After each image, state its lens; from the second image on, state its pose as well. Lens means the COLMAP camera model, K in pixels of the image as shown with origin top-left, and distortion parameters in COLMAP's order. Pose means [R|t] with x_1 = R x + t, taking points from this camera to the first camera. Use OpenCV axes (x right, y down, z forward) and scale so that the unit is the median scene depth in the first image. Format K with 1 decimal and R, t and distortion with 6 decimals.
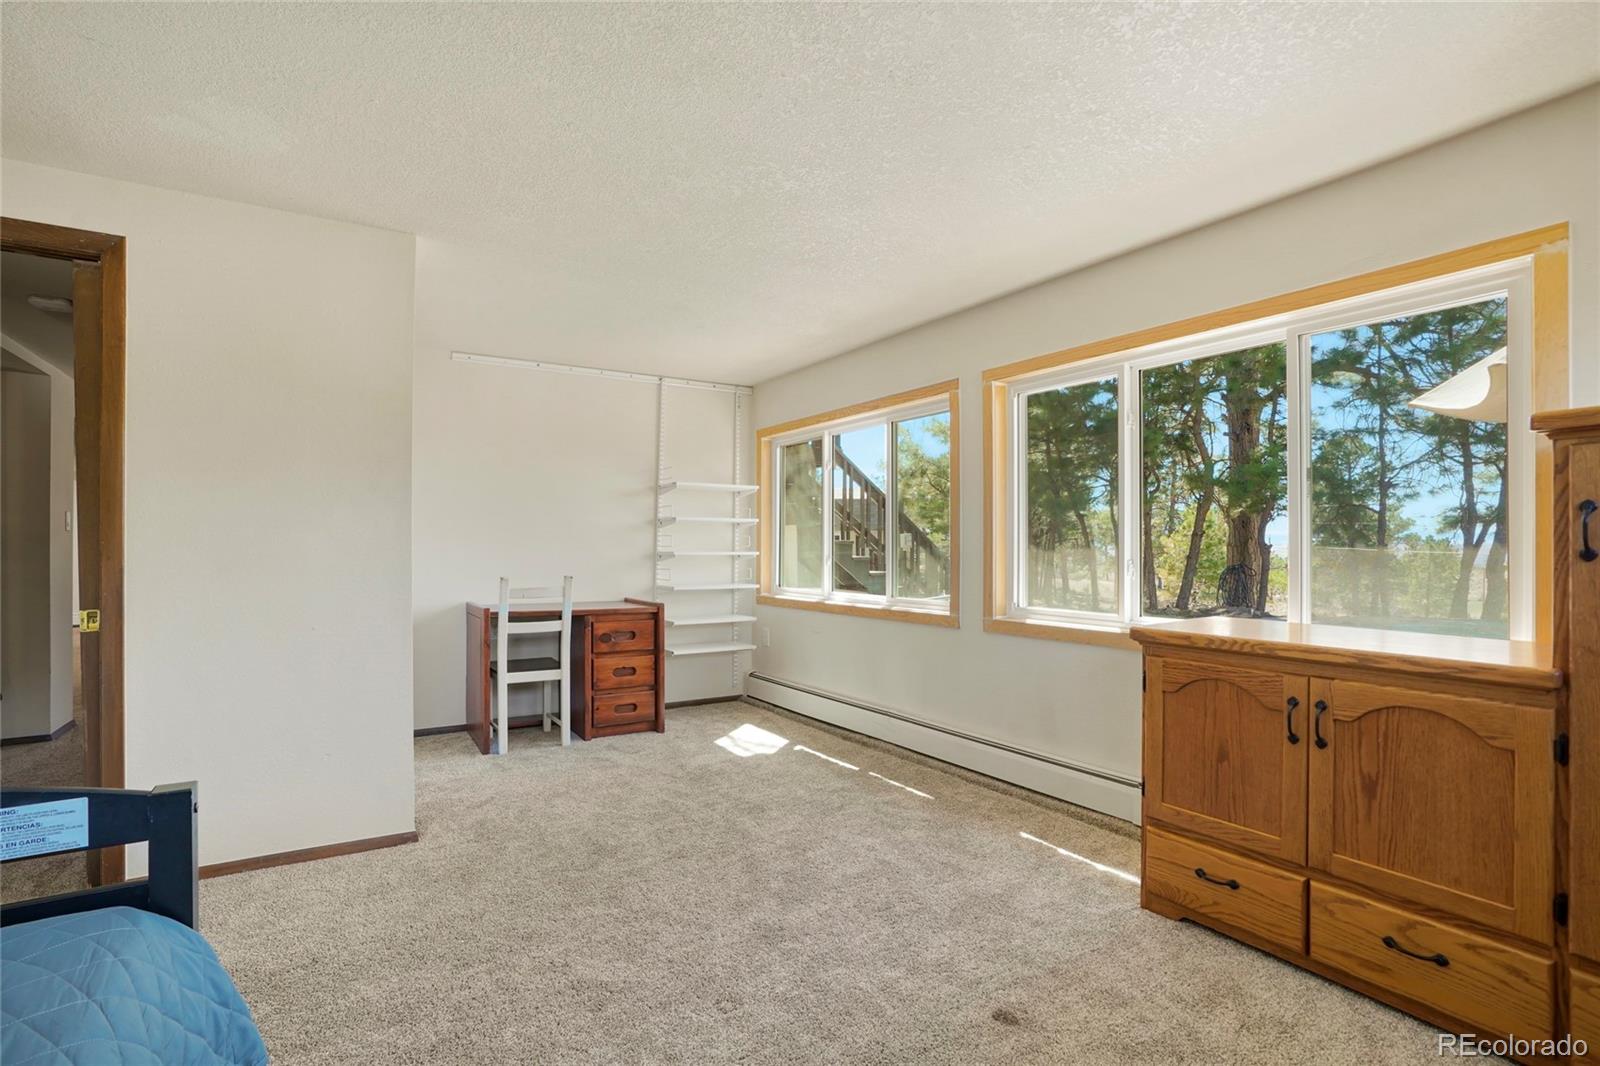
lens RADIAL K [[749.1, 0, 797.6], [0, 749.1, 550.1], [0, 0, 1]] dist [0.000812, 0.000689]
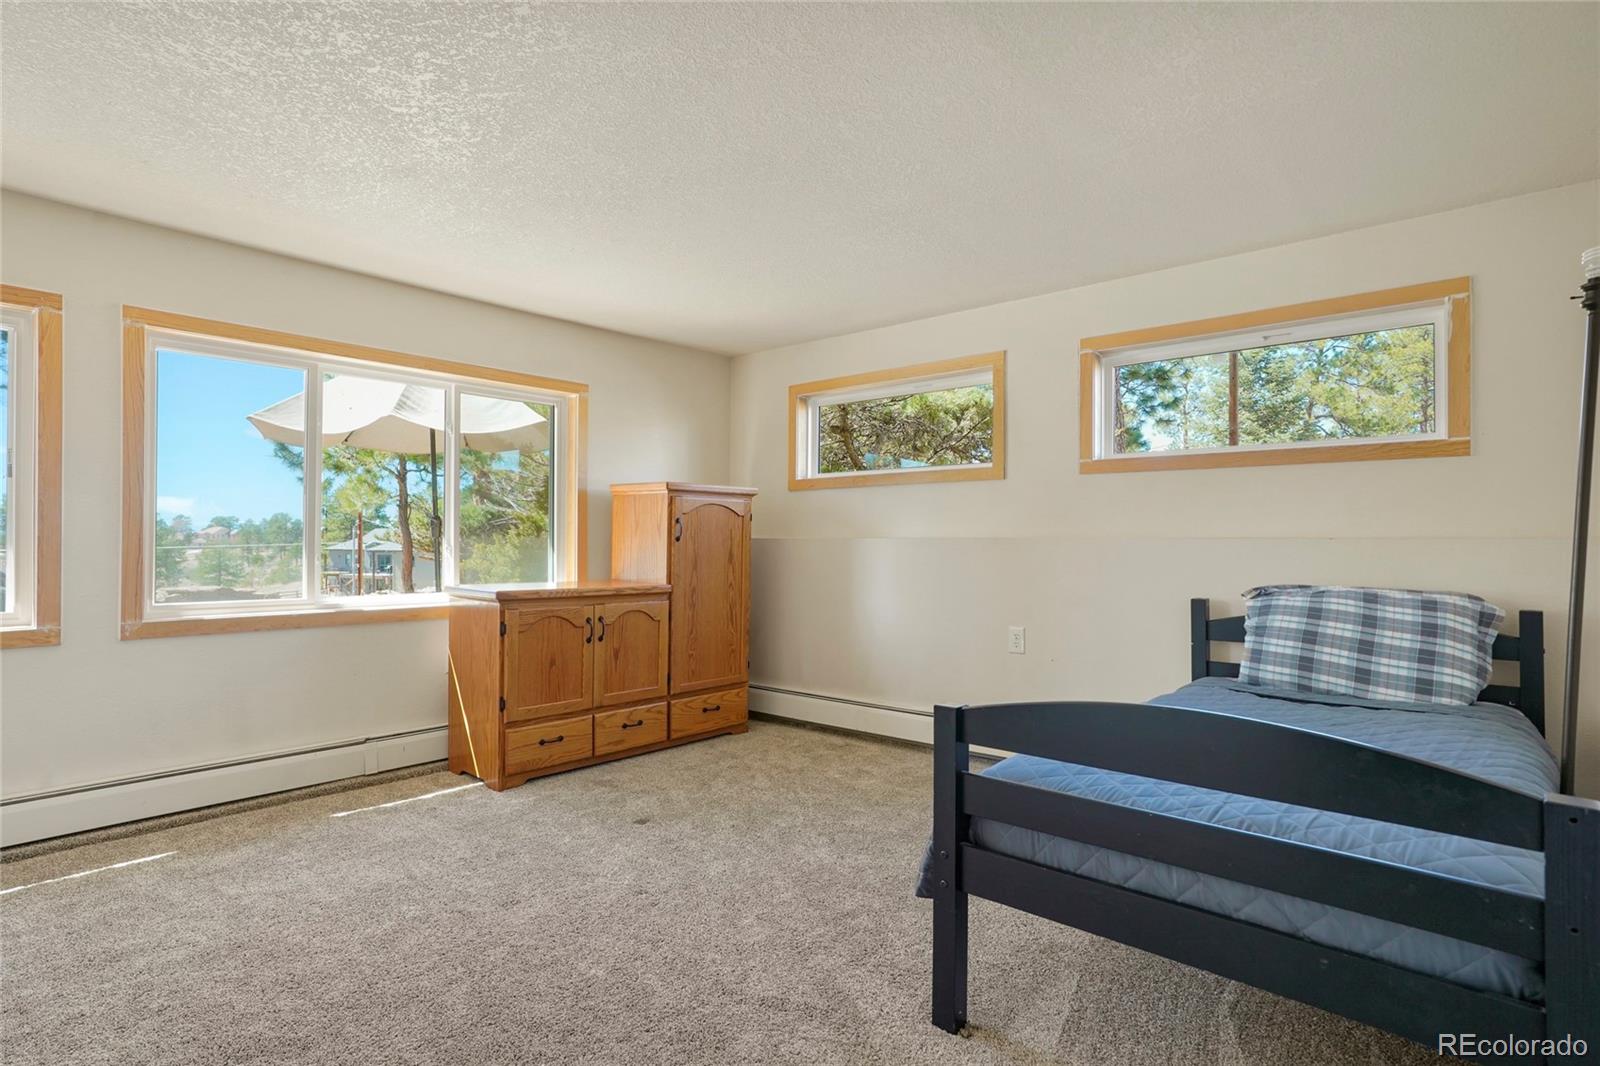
lens RADIAL K [[815.4, 0, 795.9], [0, 815.4, 529.6], [0, 0, 1]] dist [0.000573, 0.000554]
pose [[-0.239267, 0.009260, 0.970910, -1.212728], [-0.001106, 0.999951, -0.009810, 0.002349], [-0.970953, -0.003421, -0.239245, 0.868070]]
